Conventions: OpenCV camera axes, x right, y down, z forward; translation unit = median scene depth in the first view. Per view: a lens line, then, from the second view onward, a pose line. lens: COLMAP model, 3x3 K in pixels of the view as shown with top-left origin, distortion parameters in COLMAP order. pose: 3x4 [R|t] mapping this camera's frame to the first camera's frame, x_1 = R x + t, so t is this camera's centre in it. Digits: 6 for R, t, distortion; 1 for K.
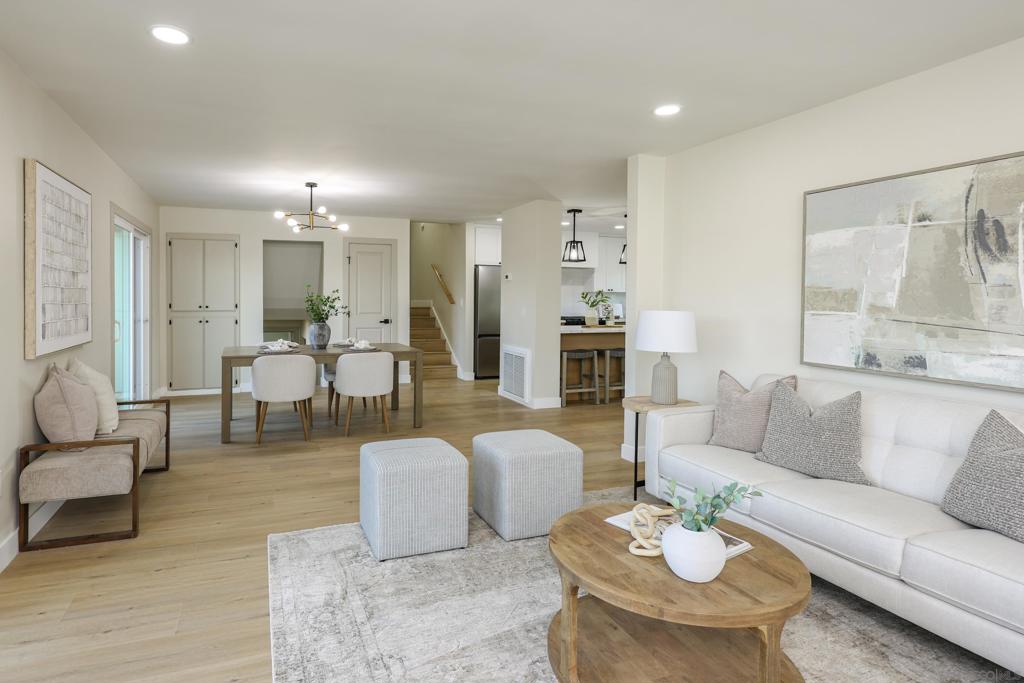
lens RADIAL K [[627.2, 0, 510.4], [0, 627.2, 306.5], [0, 0, 1]] dist [-0.002979, 0.000464]
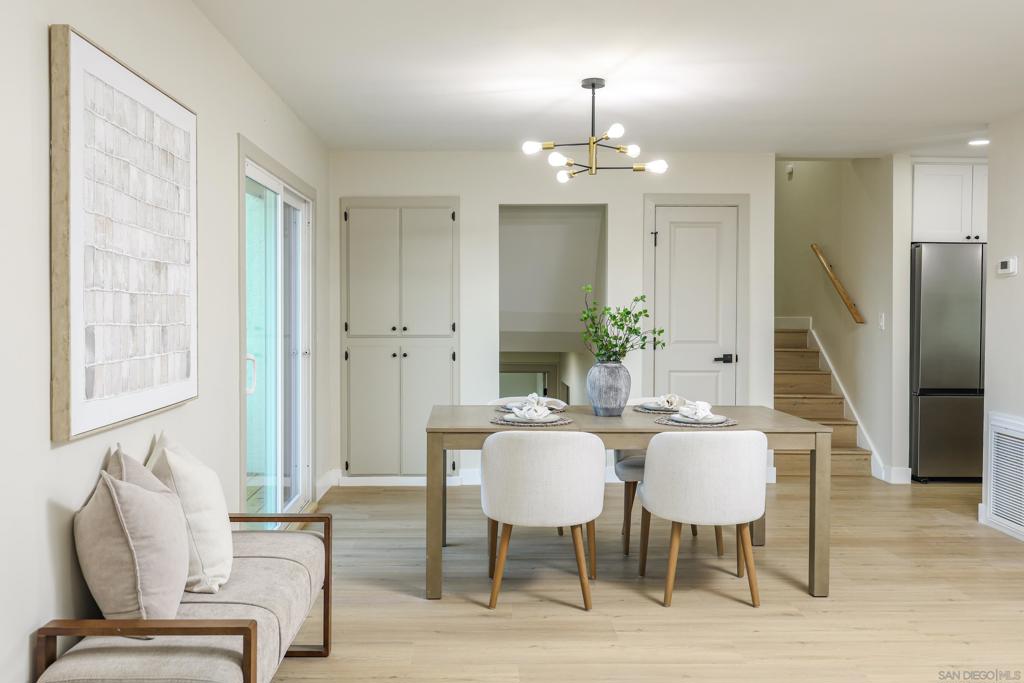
lens RADIAL K [[935.3, 0, 512.0], [0, 935.3, 341.5], [0, 0, 1]] dist [-0.001464, -0.004250]
pose [[0.939161, 0.009309, -0.343350, -0.126178], [-0.002703, 0.999802, 0.019716, -0.005199], [0.343466, -0.017588, 0.939001, 0.290354]]
